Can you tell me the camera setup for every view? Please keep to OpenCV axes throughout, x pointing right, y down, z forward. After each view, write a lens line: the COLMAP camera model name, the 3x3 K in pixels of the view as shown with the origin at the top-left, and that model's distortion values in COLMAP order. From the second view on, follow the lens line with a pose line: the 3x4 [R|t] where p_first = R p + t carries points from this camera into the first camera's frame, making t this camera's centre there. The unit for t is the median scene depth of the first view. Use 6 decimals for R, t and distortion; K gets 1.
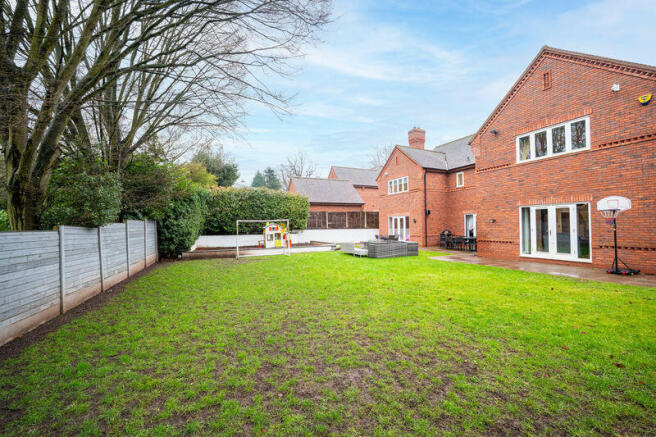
lens RADIAL K [[268.2, 0, 329.2], [0, 268.2, 220.3], [0, 0, 1]] dist [-0.011038, 0.000749]
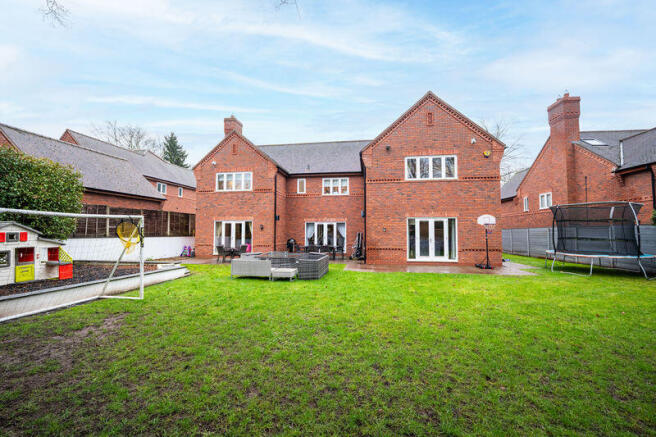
lens RADIAL K [[268.2, 0, 329.2], [0, 268.2, 220.3], [0, 0, 1]] dist [-0.011038, 0.000749]
pose [[0.558767, 0.050573, 0.827781, -0.457952], [-0.026192, 0.998717, -0.043336, 0.019491], [-0.828911, 0.002533, 0.559375, 0.671752]]
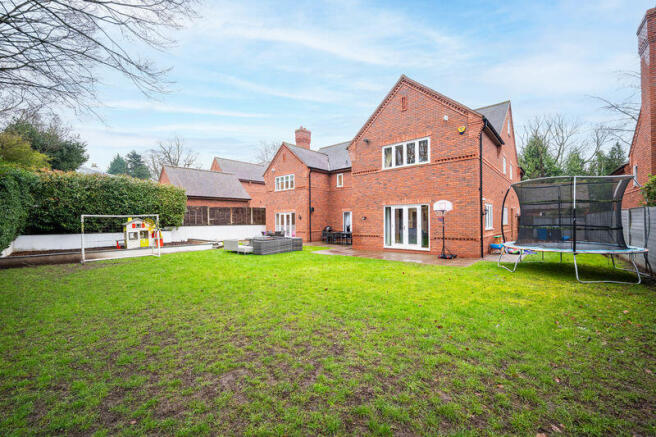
lens RADIAL K [[268.2, 0, 329.2], [0, 268.2, 220.3], [0, 0, 1]] dist [-0.011038, 0.000749]
pose [[0.916936, 0.003740, 0.399017, 0.012665], [-0.009277, 0.999886, 0.011947, -0.000031], [-0.398927, -0.014656, 0.916865, -0.001933]]
